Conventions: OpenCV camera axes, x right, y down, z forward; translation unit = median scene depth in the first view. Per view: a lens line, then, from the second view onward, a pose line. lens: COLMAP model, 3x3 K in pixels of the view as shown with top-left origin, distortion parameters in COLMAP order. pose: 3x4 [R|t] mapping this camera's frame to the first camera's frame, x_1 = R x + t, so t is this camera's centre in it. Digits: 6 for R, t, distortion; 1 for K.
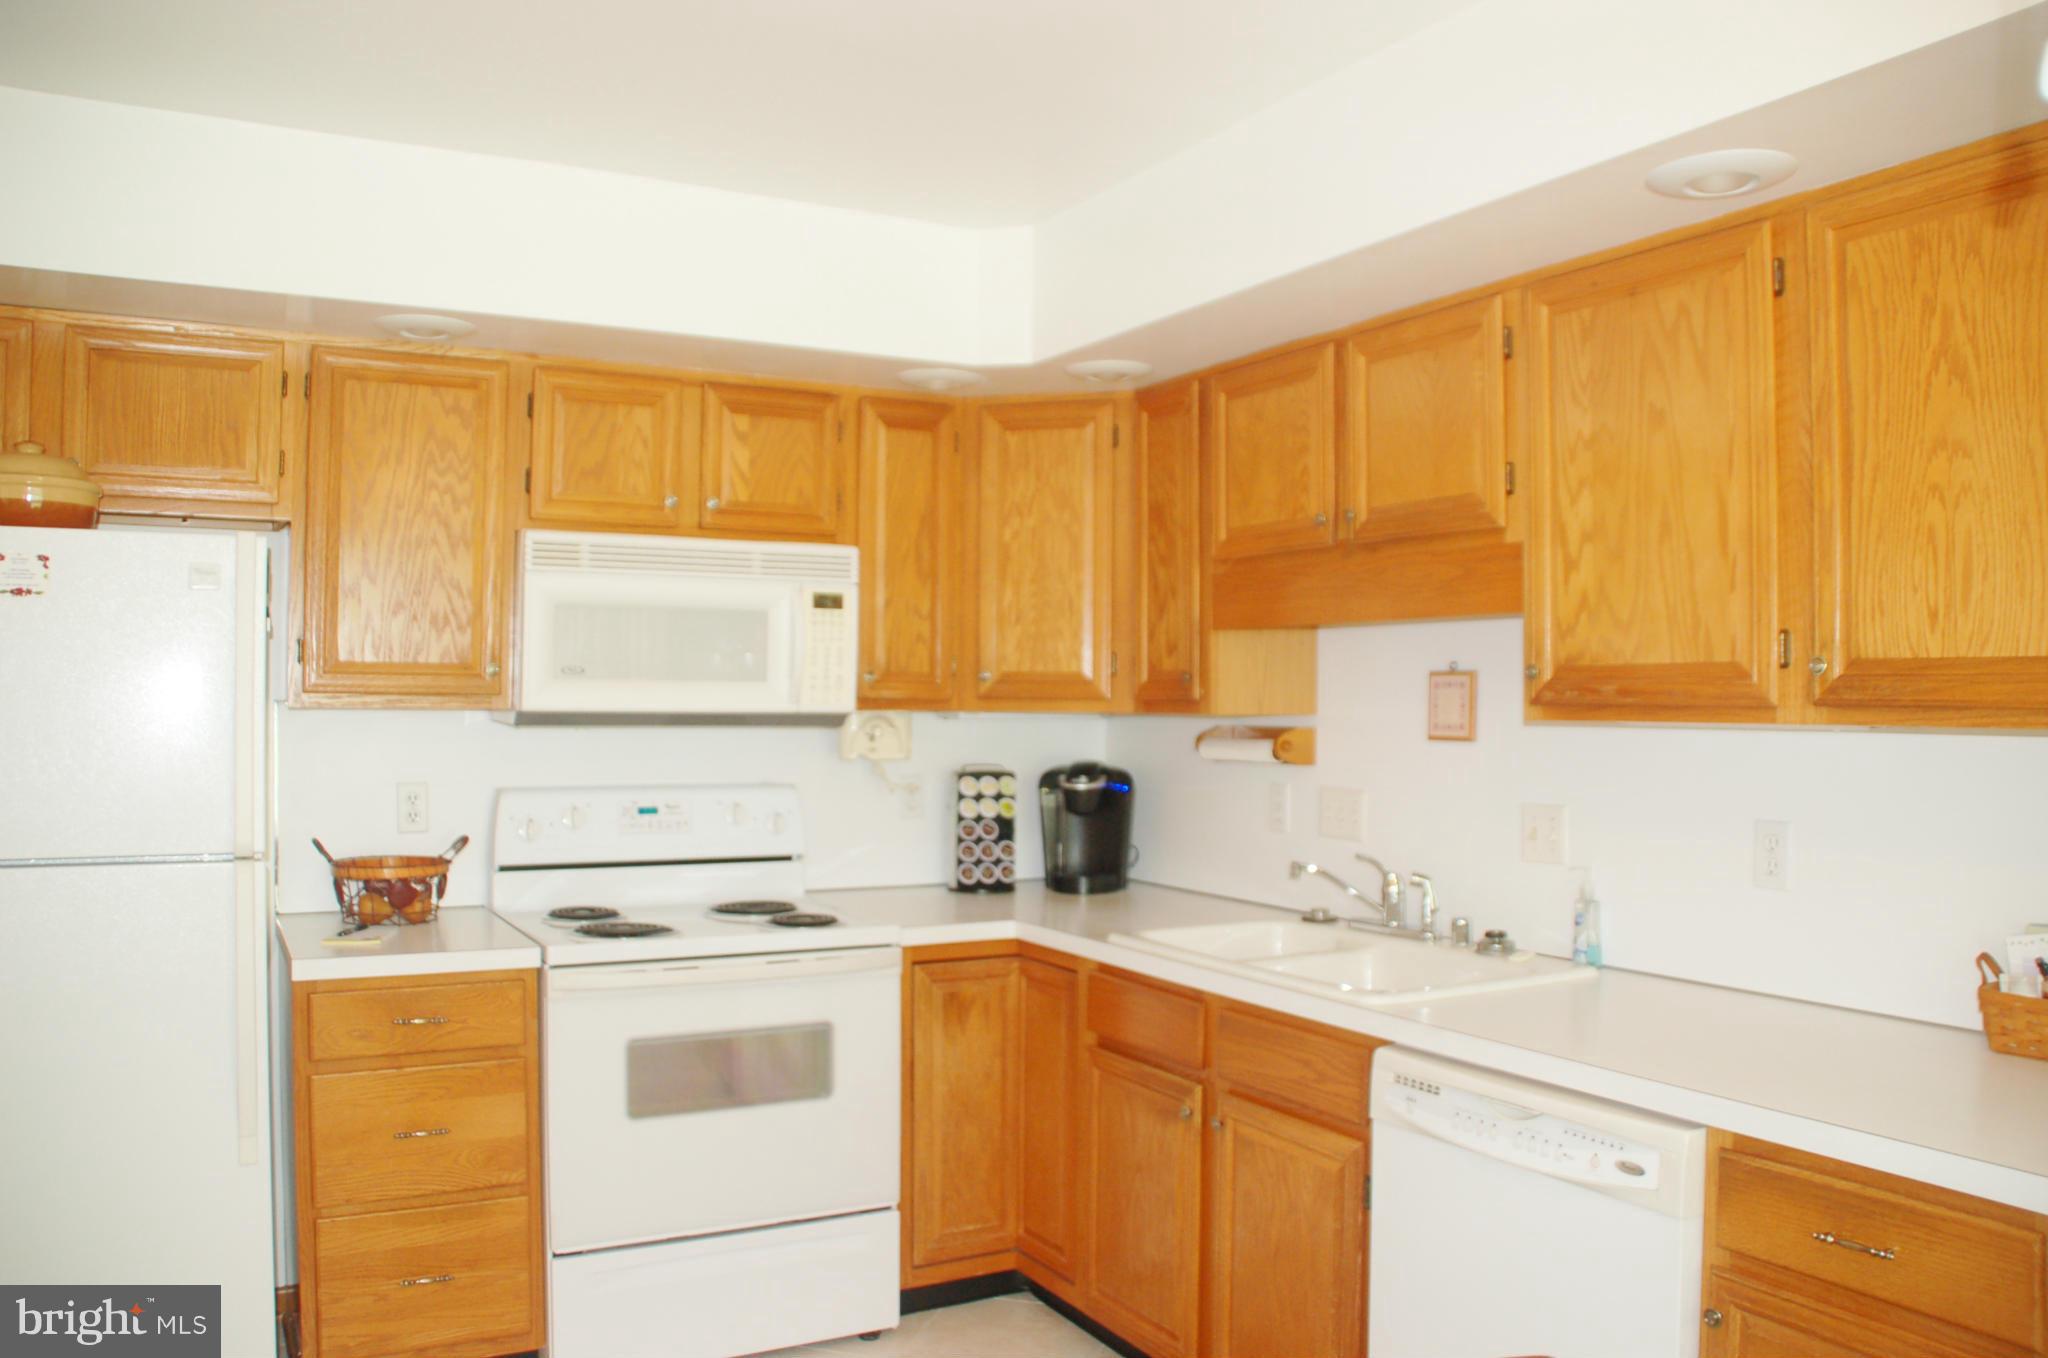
lens RADIAL K [[1626.9, 0, 1024.0], [0, 1626.9, 679.0], [0, 0, 1]] dist [-0.107119, 0.008498]
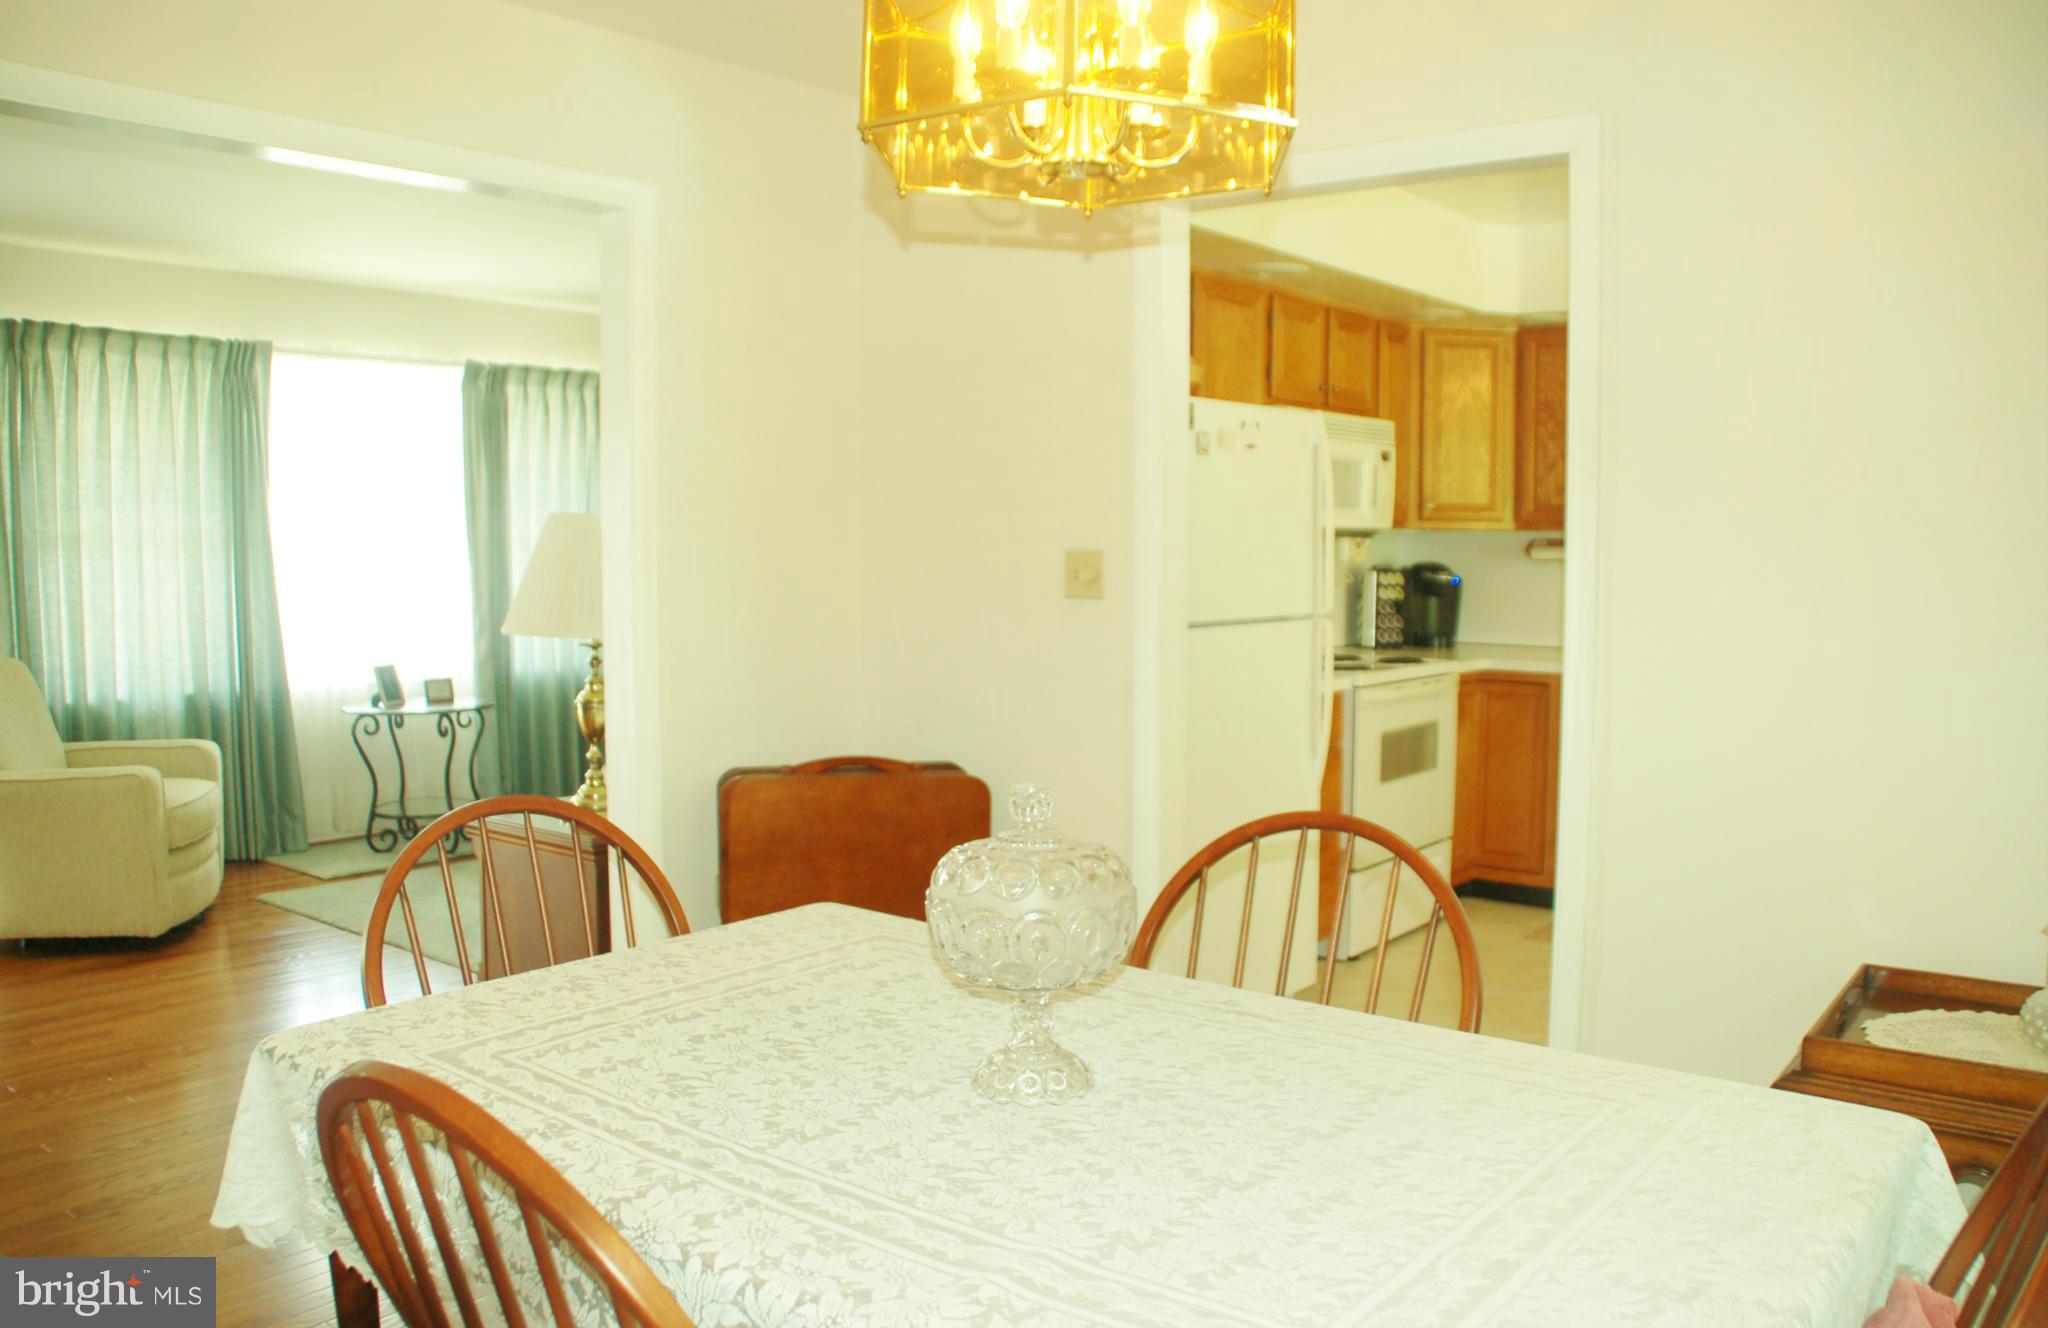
lens RADIAL K [[1650.3, 0, 1024.0], [0, 1650.3, 664.0], [0, 0, 1]] dist [-0.162564, 0.106091]
pose [[0.921653, -0.031095, 0.386767, -1.358489], [-0.004658, 0.995825, 0.091161, 0.011553], [-0.387987, -0.085820, 0.917661, -0.404718]]
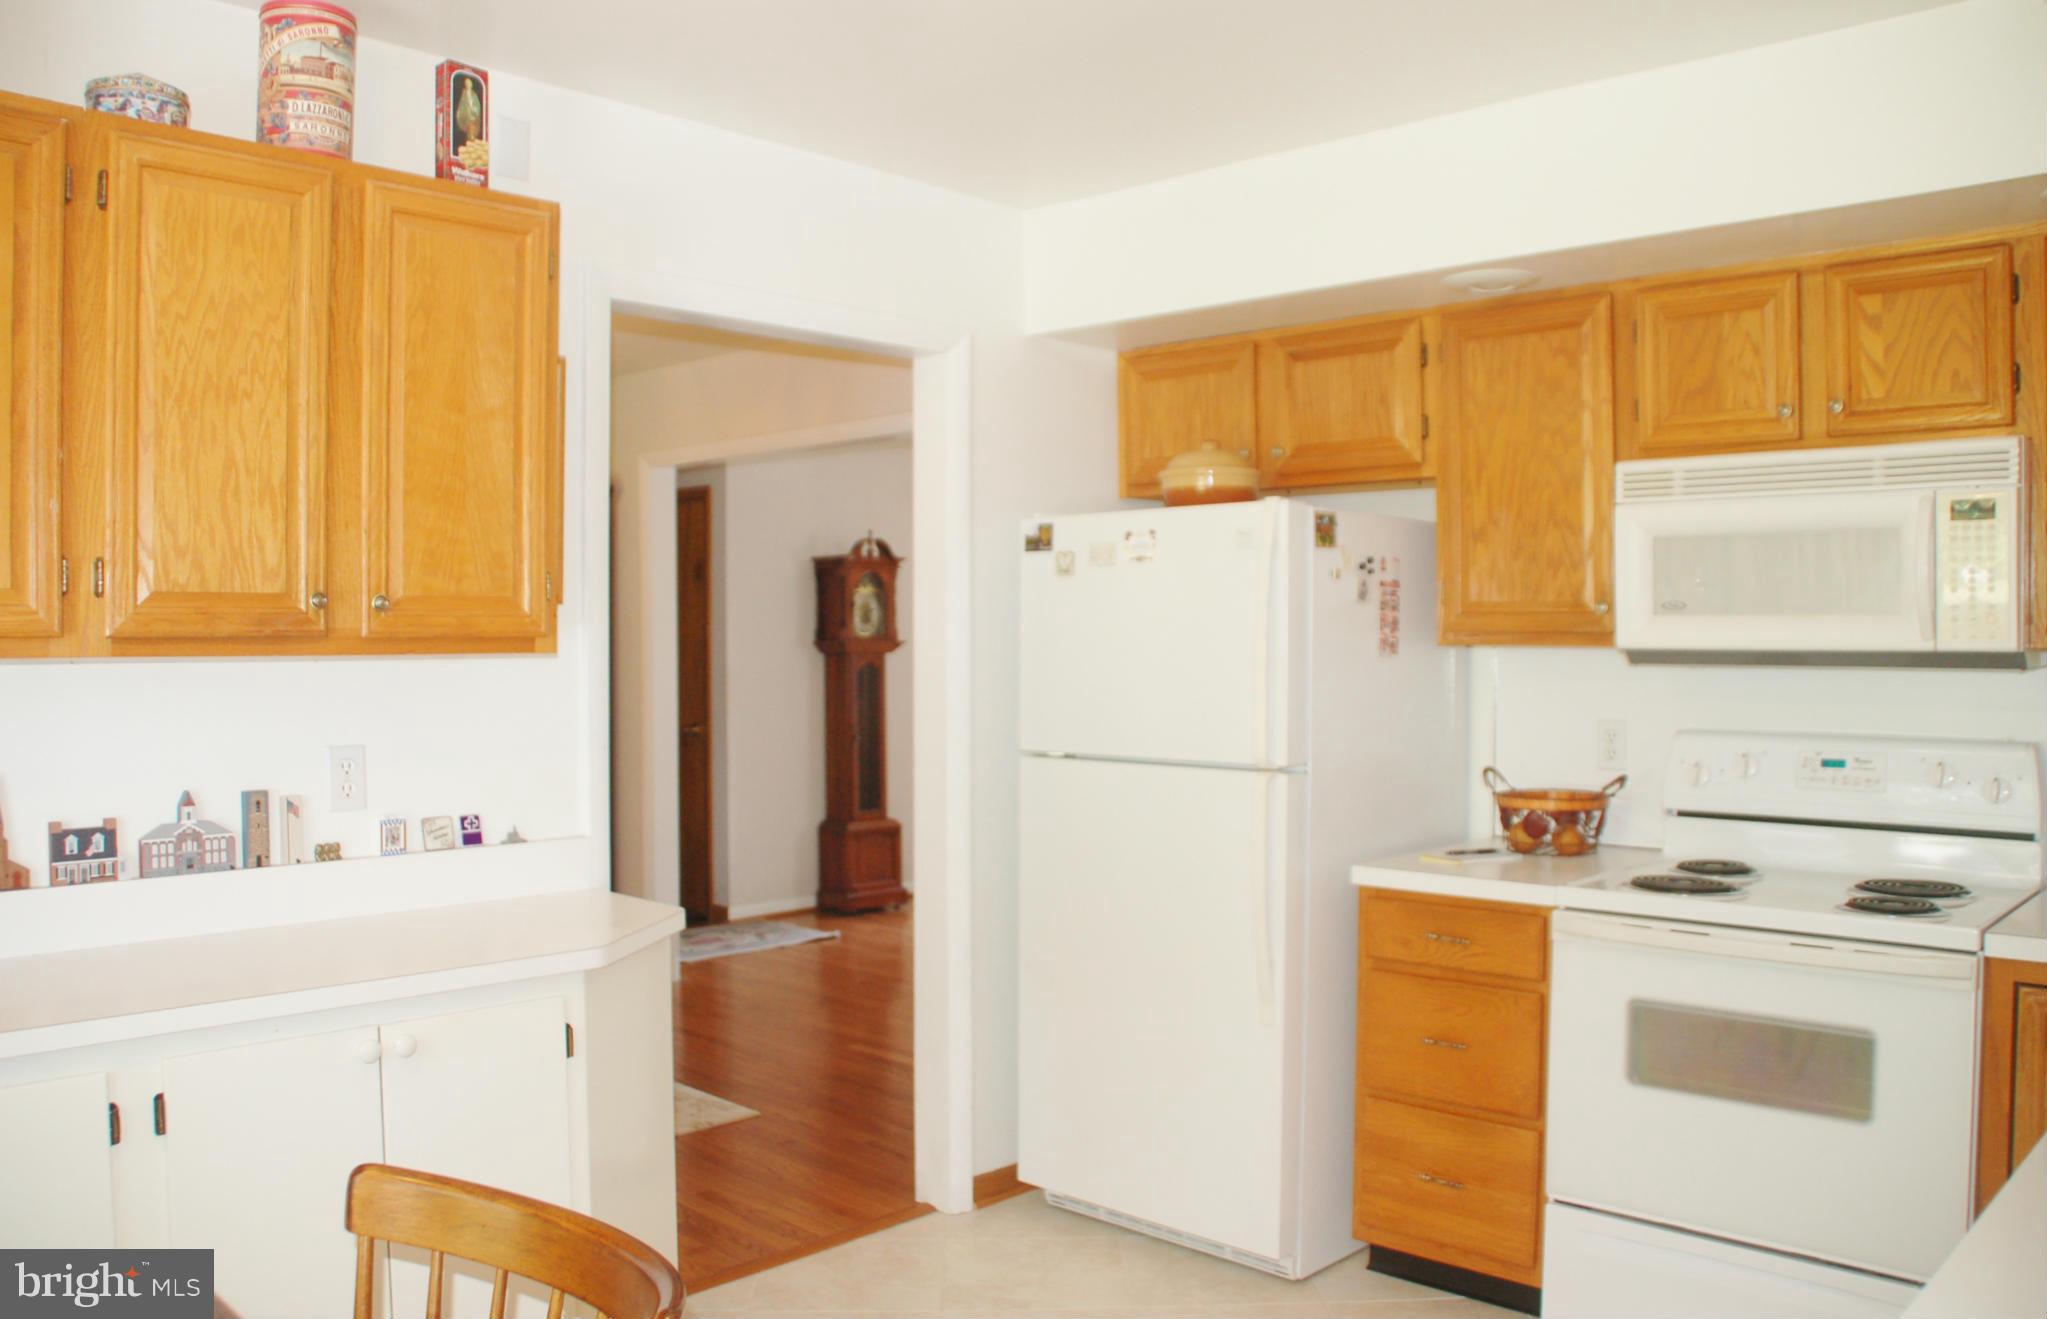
lens RADIAL K [[1649.5, 0, 1023.5], [0, 1649.5, 659.5], [0, 0, 1]] dist [-0.162564, 0.106091]
pose [[0.317664, 0.006753, -0.948179, 0.593520], [0.016230, 0.999789, 0.012558, 0.009542], [0.948064, -0.019378, 0.317488, 0.413911]]
